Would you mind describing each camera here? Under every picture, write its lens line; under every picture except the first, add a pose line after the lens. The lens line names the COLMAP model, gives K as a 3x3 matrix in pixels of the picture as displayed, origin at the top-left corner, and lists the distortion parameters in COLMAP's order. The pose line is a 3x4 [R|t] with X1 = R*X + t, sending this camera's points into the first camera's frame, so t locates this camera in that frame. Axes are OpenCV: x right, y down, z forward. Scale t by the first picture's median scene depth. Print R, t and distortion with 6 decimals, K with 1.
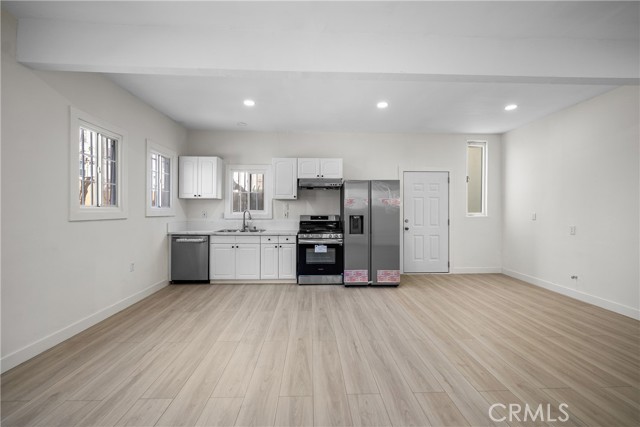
lens RADIAL K [[261.0, 0, 316.0], [0, 261.0, 211.5], [0, 0, 1]] dist [-0.002837, -0.000063]
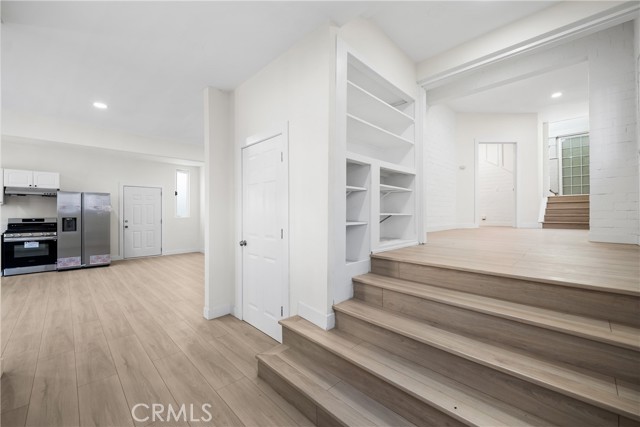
lens RADIAL K [[261.0, 0, 326.5], [0, 261.0, 214.6], [0, 0, 1]] dist [-0.002837, -0.000063]
pose [[0.742070, -0.006714, 0.670289, 0.233522], [0.007177, 0.999972, 0.002070, 0.006730], [-0.670284, 0.003274, 0.742097, -0.872256]]
